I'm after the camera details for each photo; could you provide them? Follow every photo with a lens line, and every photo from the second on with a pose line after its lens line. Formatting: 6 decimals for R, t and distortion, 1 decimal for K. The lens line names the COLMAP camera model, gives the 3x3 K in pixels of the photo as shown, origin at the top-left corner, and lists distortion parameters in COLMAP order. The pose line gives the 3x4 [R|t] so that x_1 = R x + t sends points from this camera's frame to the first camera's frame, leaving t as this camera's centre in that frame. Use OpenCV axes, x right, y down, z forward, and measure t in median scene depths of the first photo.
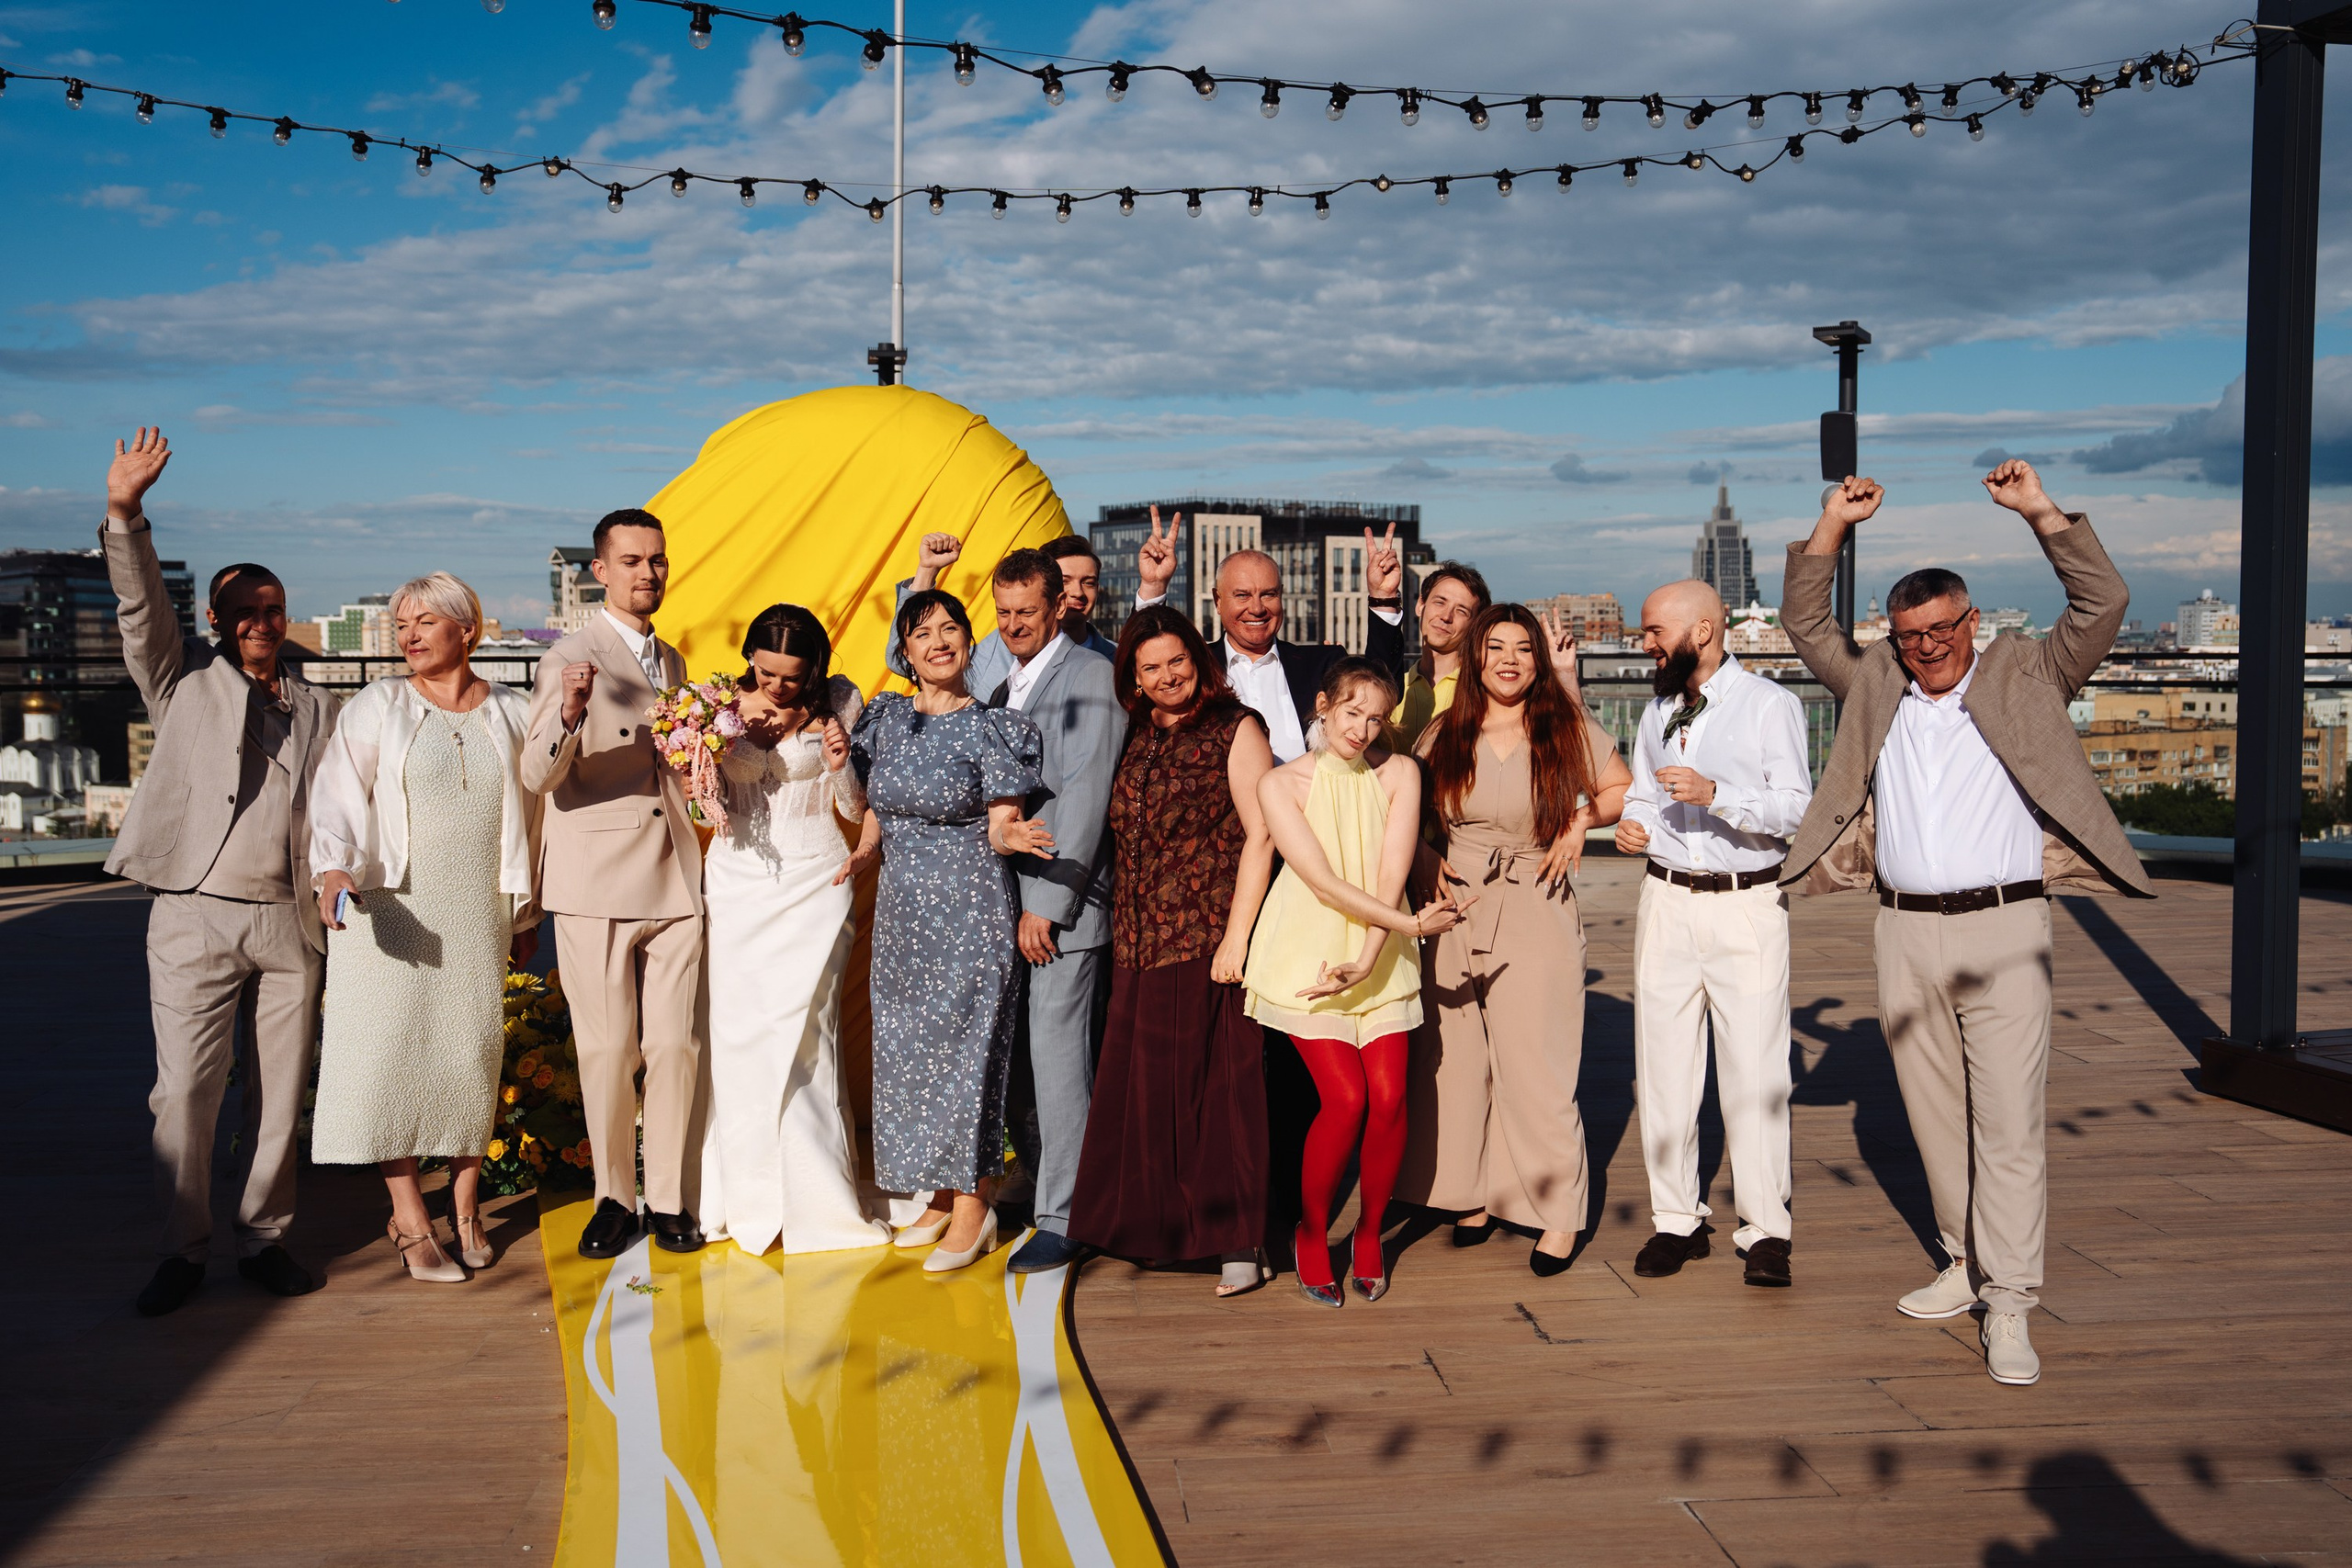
lens RADIAL K [[2257.0, 0, 1173.4], [0, 2257.0, 770.0], [0, 0, 1]] dist [-0.004147, 0.082669]
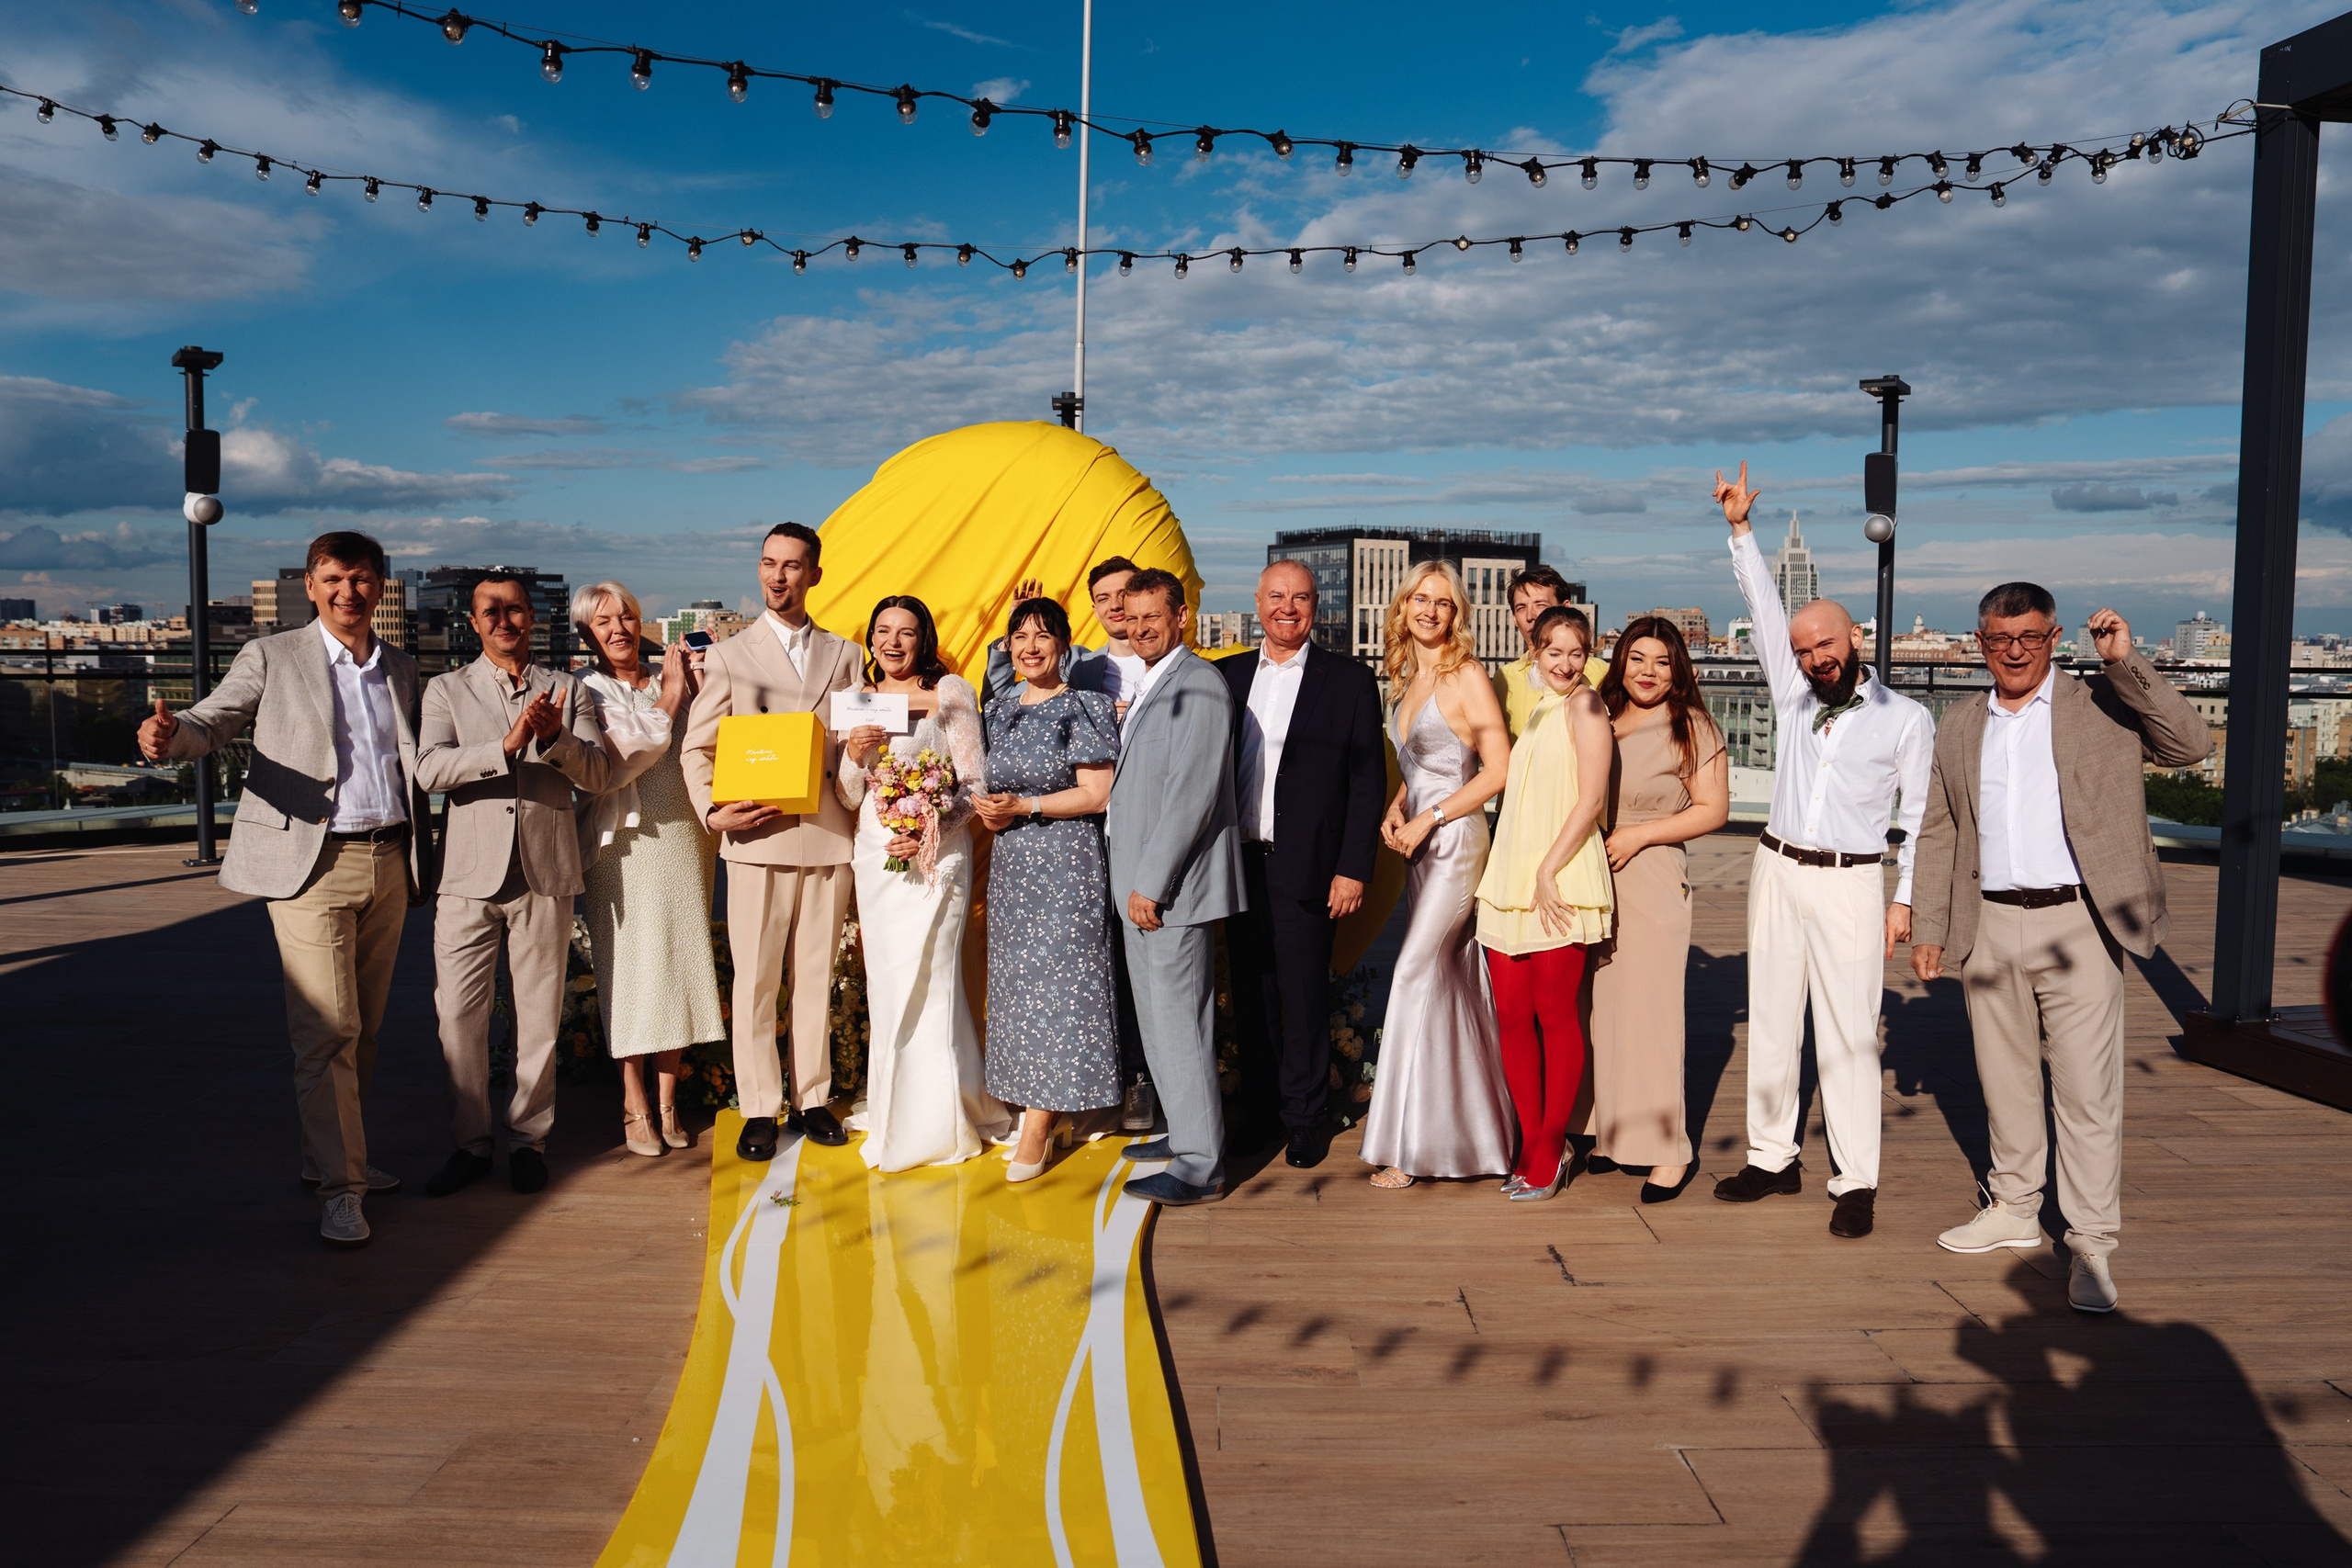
lens RADIAL K [[1815.0, 0, 1169.3], [0, 1815.0, 790.3], [0, 0, 1]] dist [-0.095252, 0.089890]
pose [[0.995241, 0.017686, -0.095821, 0.040601], [-0.015310, 0.999558, 0.025482, -0.006883], [0.096229, -0.023893, 0.995072, 0.090522]]
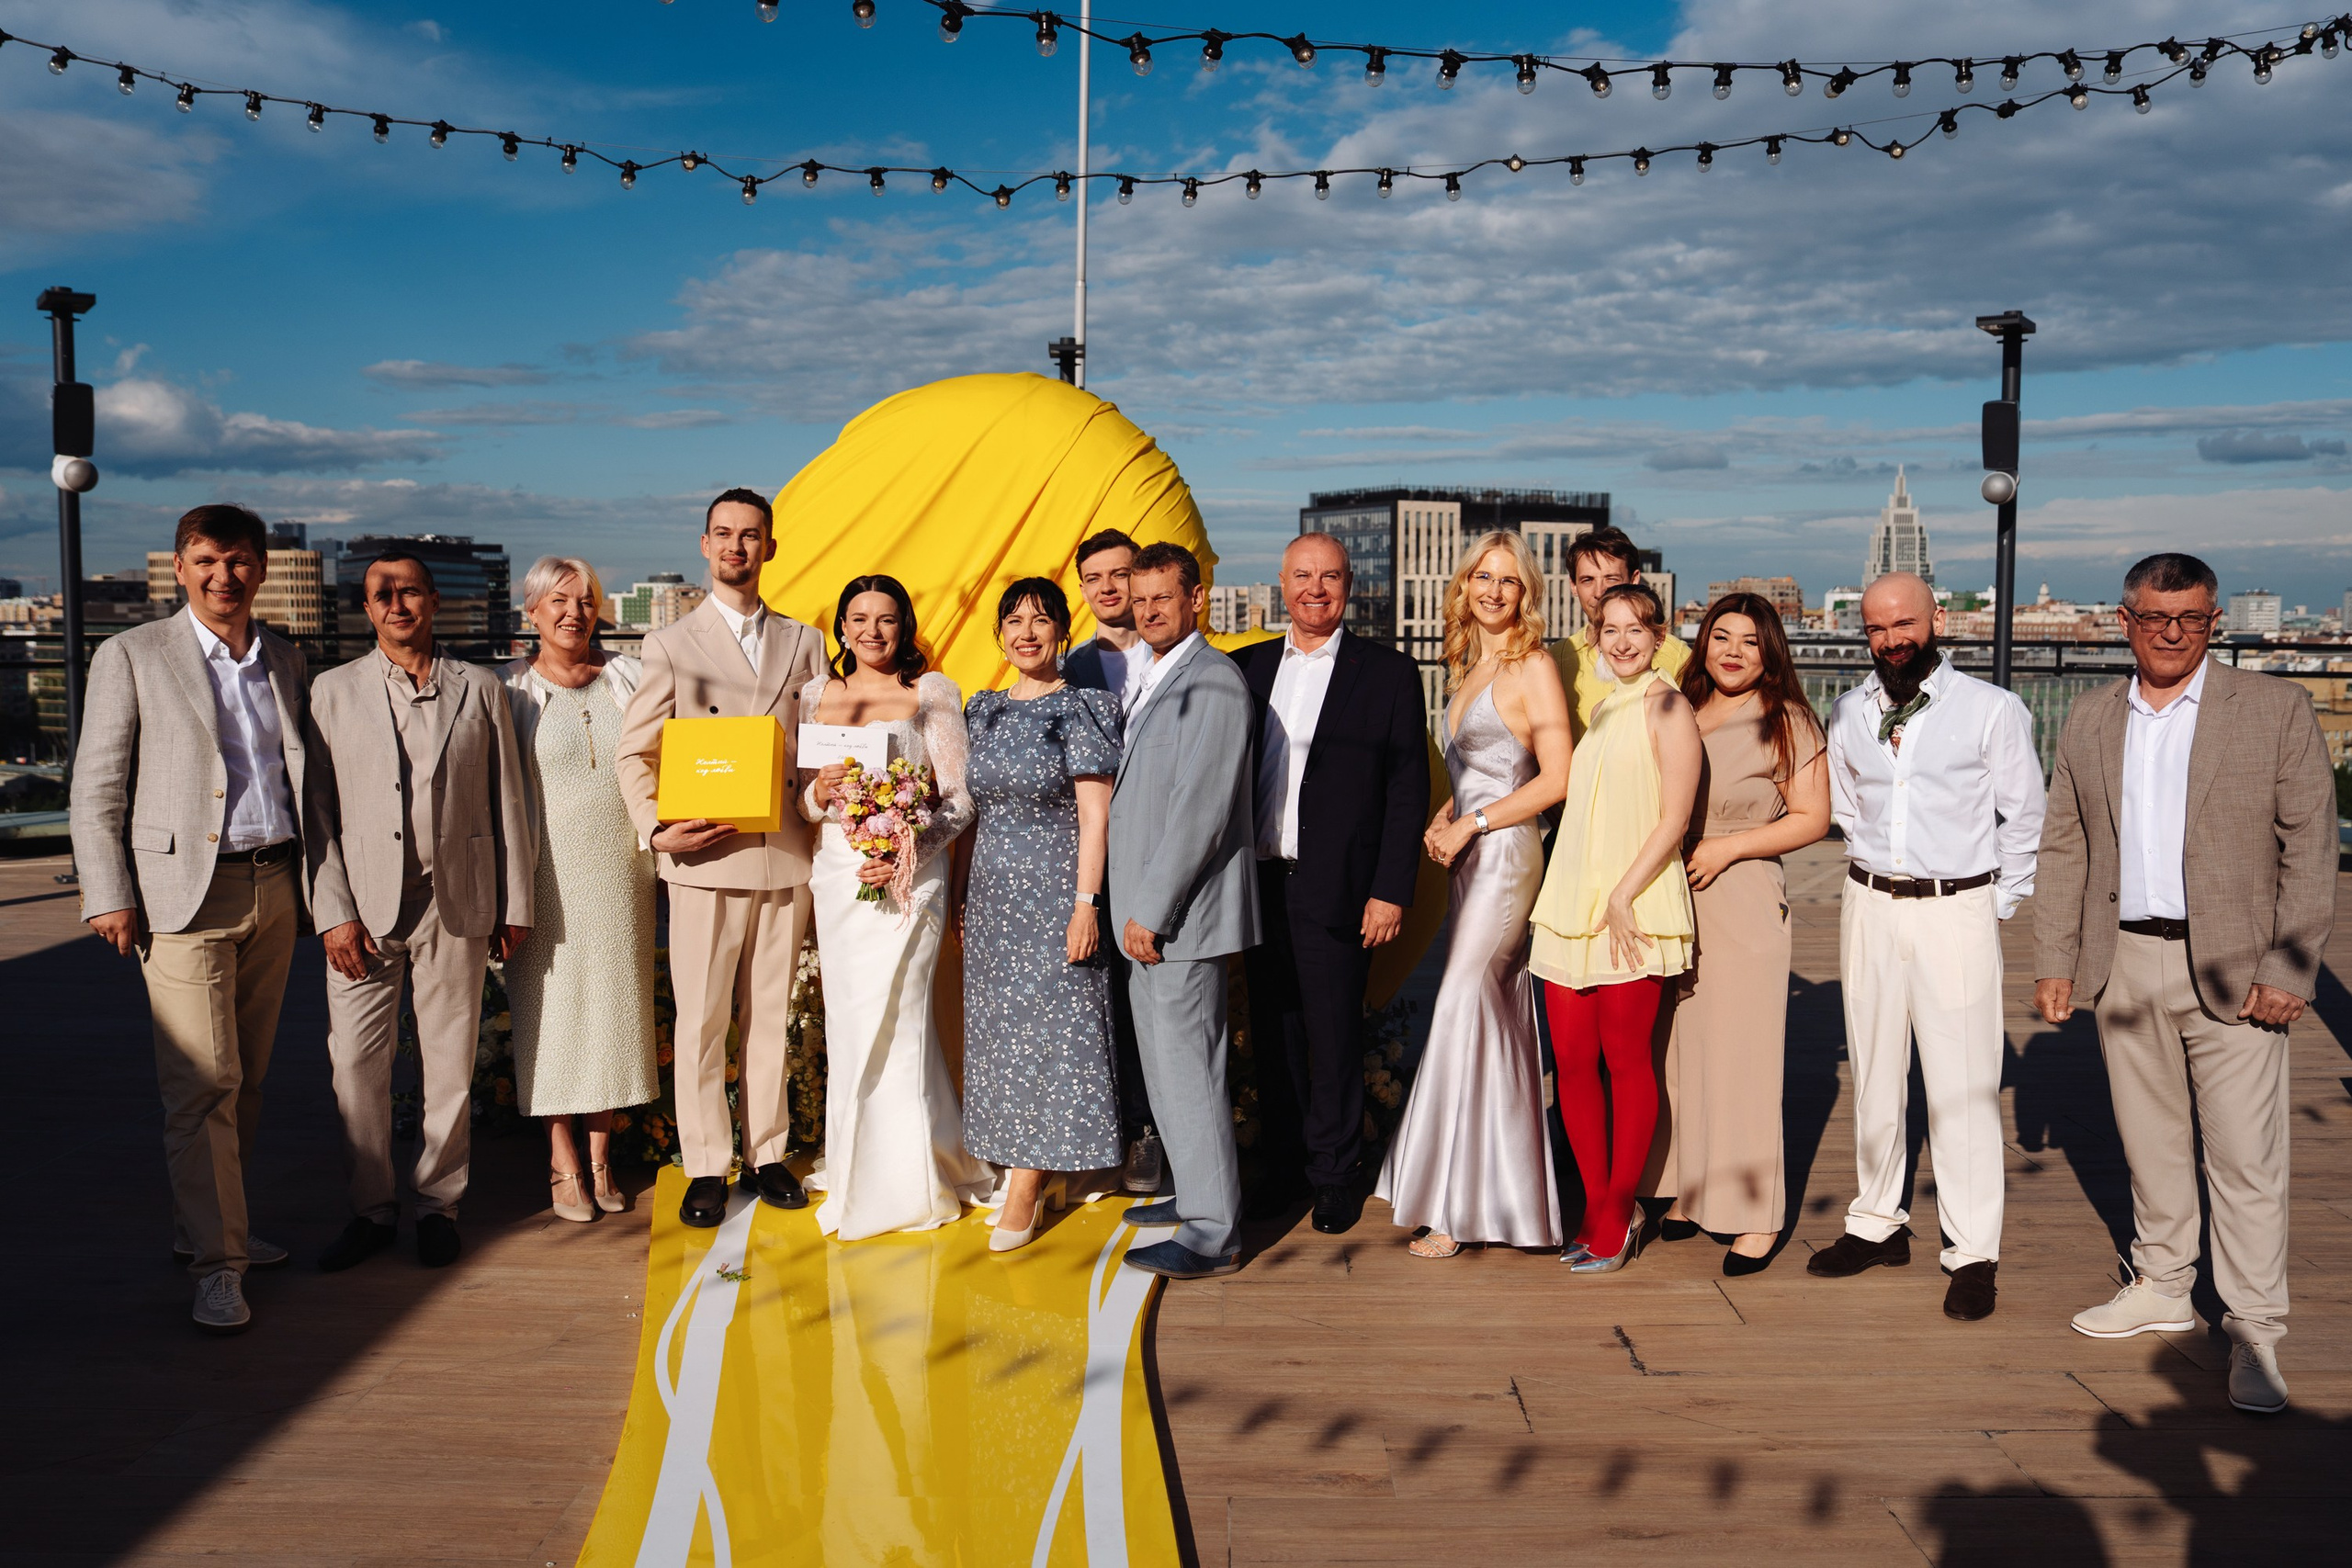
lens RADIAL K [[2048.0, 0, 1173.3], [0, 2048.0, 794.3], [0, 0, 1]] dist [-0.071608, 0.095399]
pose [[0.994404, 0.014785, -0.104604, 0.045161], [-0.011660, 0.999469, 0.030421, -0.012531], [0.104998, -0.029031, 0.994049, 0.109288]]
